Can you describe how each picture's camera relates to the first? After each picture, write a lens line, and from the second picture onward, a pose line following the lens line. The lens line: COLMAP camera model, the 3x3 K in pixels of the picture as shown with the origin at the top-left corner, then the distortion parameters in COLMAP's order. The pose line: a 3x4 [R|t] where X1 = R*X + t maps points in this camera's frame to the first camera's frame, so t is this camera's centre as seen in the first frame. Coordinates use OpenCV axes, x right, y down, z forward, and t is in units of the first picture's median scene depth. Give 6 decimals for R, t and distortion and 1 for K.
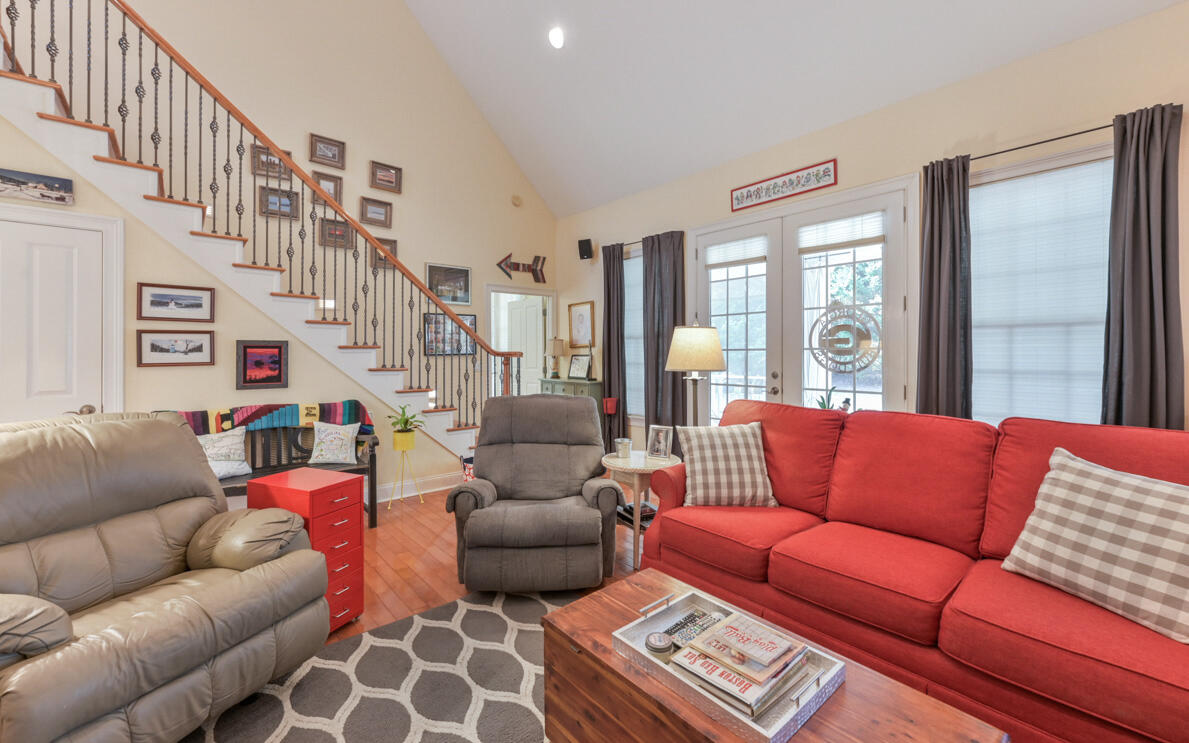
lens RADIAL K [[484.6, 0, 603.3], [0, 484.6, 347.5], [0, 0, 1]] dist [0.001647, 0.000037]
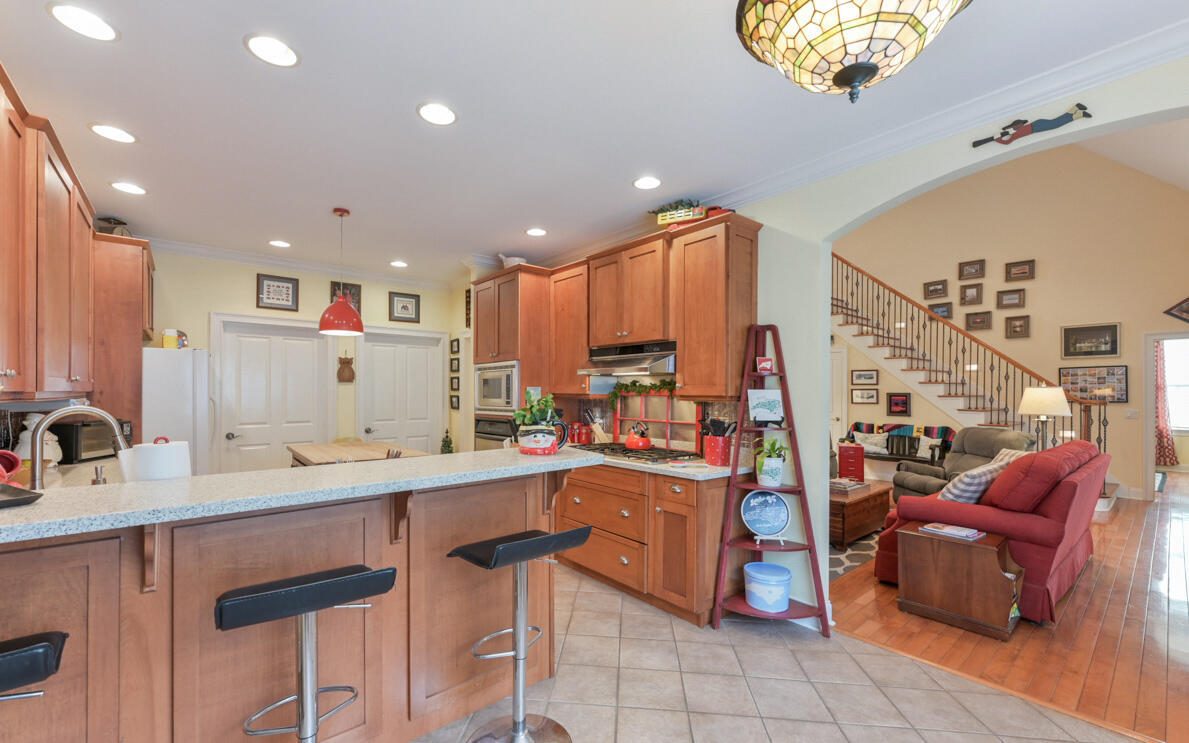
lens RADIAL K [[484.6, 0, 580.6], [0, 484.6, 392.9], [0, 0, 1]] dist [0.001647, 0.000037]
pose [[-0.037816, 0.005303, -0.999271, 1.253848], [0.006956, 0.999963, 0.005043, -0.029984], [0.999260, -0.006760, -0.037852, -0.241319]]
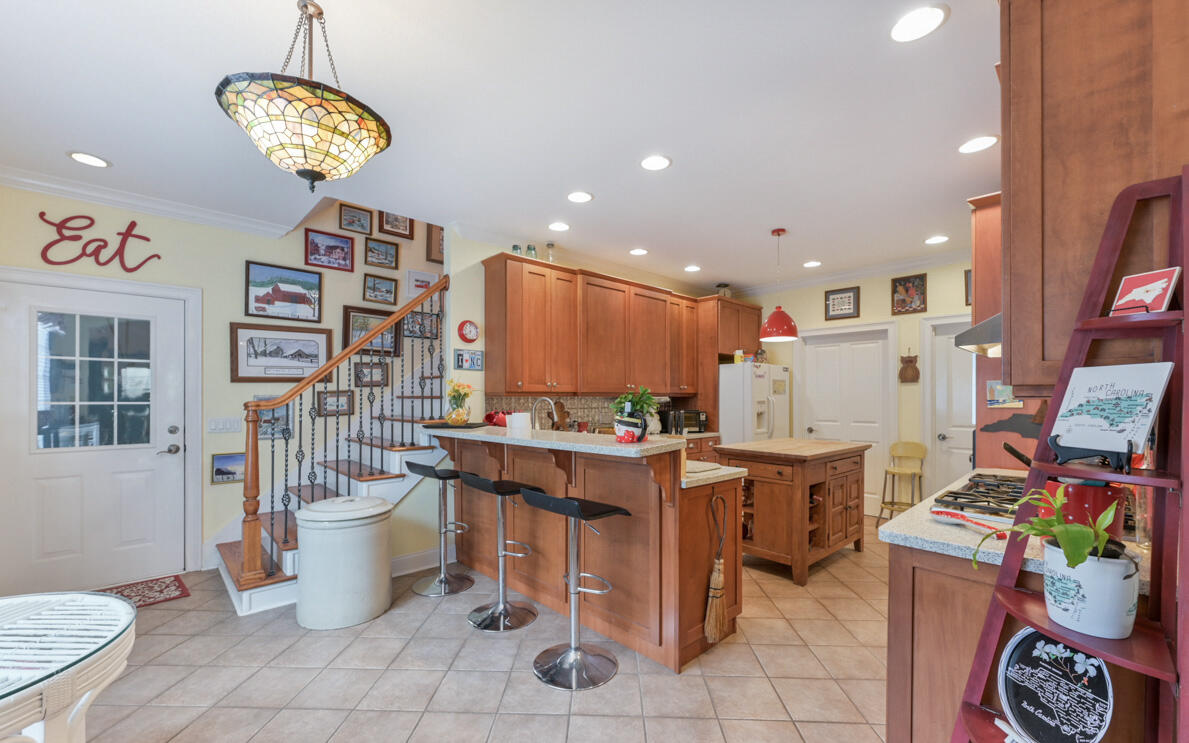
lens RADIAL K [[484.6, 0, 595.7], [0, 484.6, 397.6], [0, 0, 1]] dist [0.001647, 0.000037]
pose [[-0.999511, 0.004311, -0.030980, 0.779178], [0.004631, 0.999937, -0.010253, -0.008981], [0.030934, -0.010391, -0.999467, 0.288746]]
